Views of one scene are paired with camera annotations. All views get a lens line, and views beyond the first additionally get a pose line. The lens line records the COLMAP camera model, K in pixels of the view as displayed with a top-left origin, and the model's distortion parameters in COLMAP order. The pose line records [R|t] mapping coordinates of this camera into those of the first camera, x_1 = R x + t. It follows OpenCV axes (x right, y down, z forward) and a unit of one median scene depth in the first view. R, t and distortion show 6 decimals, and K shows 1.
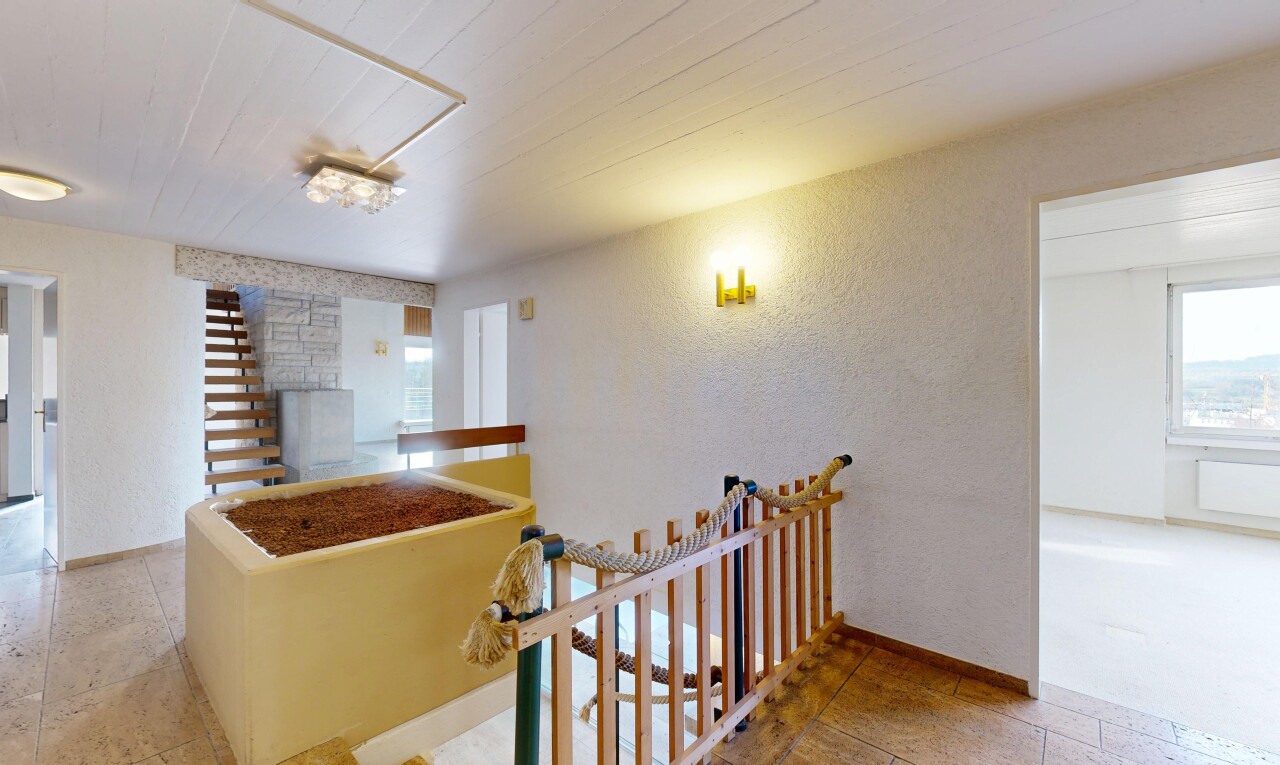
lens RADIAL K [[498.7, 0, 640.6], [0, 498.7, 381.1], [0, 0, 1]] dist [-0.000934, -0.000222]
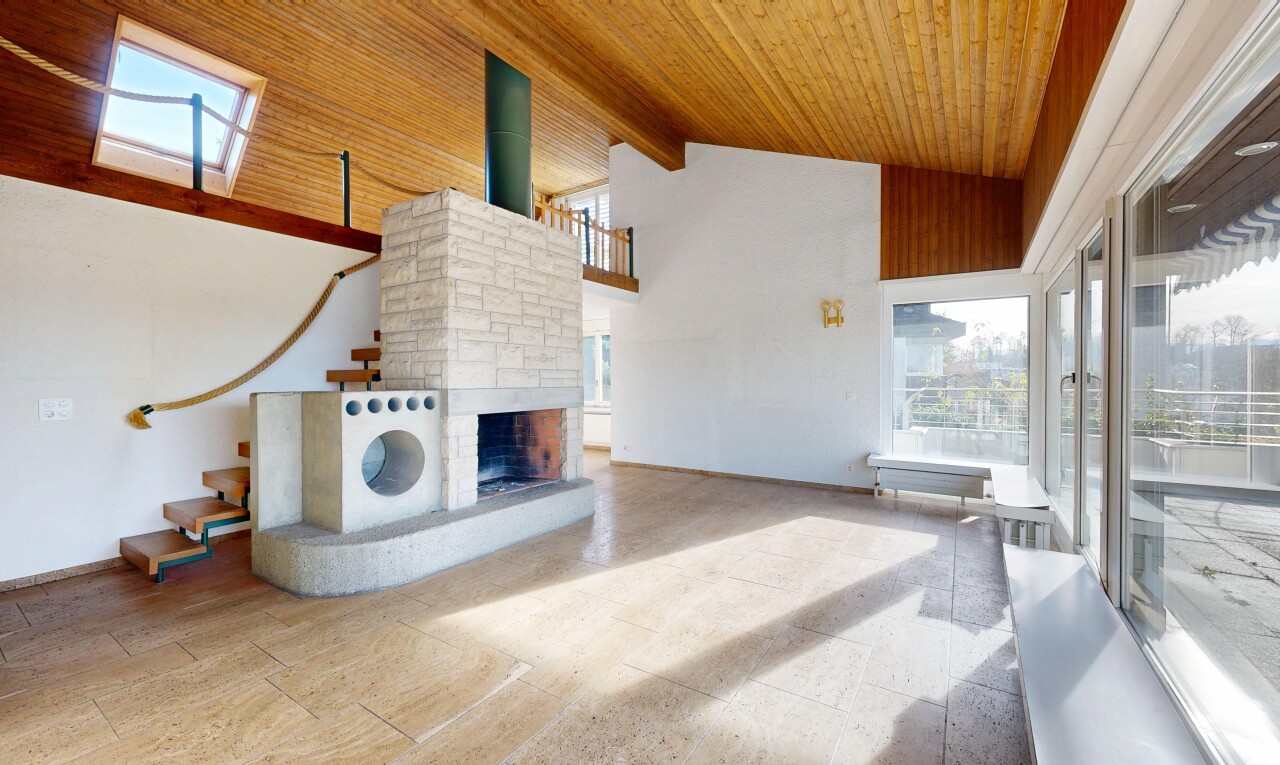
lens RADIAL K [[498.7, 0, 636.1], [0, 498.7, 383.3], [0, 0, 1]] dist [-0.000934, -0.000222]
pose [[0.126847, -0.000020, -0.991922, -0.039516], [0.002475, 0.999997, 0.000296, 0.009347], [0.991919, -0.002493, 0.126846, 1.192041]]
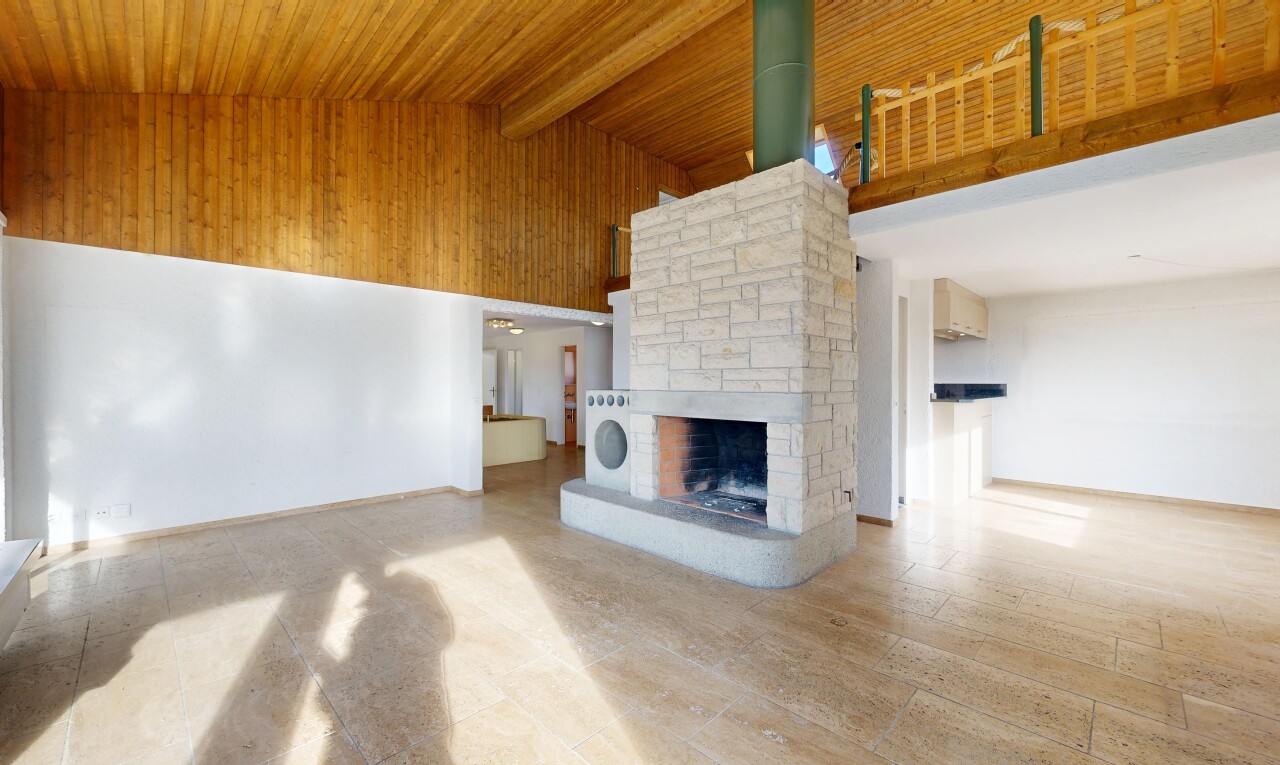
lens RADIAL K [[498.7, 0, 642.9], [0, 498.7, 382.7], [0, 0, 1]] dist [-0.000934, -0.000222]
pose [[-0.998020, -0.005418, 0.062663, -0.635868], [-0.005301, 0.999984, 0.002046, 0.004878], [-0.062674, 0.001709, -0.998033, 1.663202]]
